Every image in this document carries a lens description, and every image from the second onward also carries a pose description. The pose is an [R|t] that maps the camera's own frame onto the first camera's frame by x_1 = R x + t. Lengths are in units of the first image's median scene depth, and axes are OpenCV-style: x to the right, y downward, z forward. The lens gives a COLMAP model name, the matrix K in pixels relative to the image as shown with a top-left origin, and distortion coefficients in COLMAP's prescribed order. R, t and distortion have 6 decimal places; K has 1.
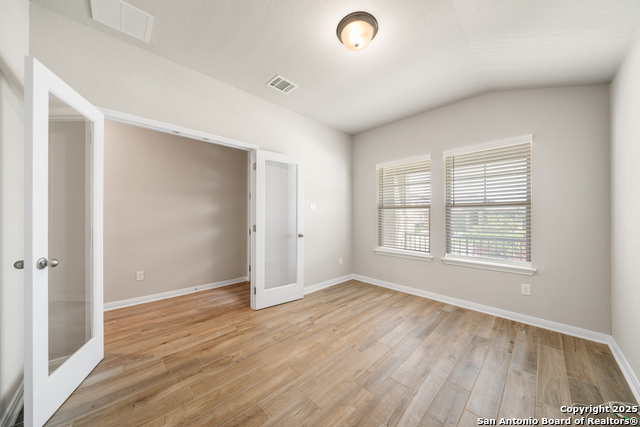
lens RADIAL K [[219.1, 0, 321.0], [0, 219.1, 215.6], [0, 0, 1]] dist [-0.005735, 0.000311]
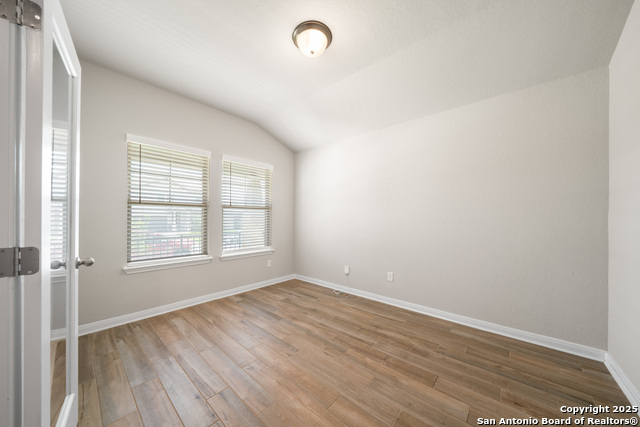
lens RADIAL K [[219.1, 0, 316.3], [0, 219.1, 215.4], [0, 0, 1]] dist [-0.005735, 0.000311]
pose [[-0.071629, 0.006099, 0.997413, -0.635762], [-0.010879, 0.999917, -0.006896, 0.001913], [-0.997372, -0.011345, -0.071557, 0.756313]]
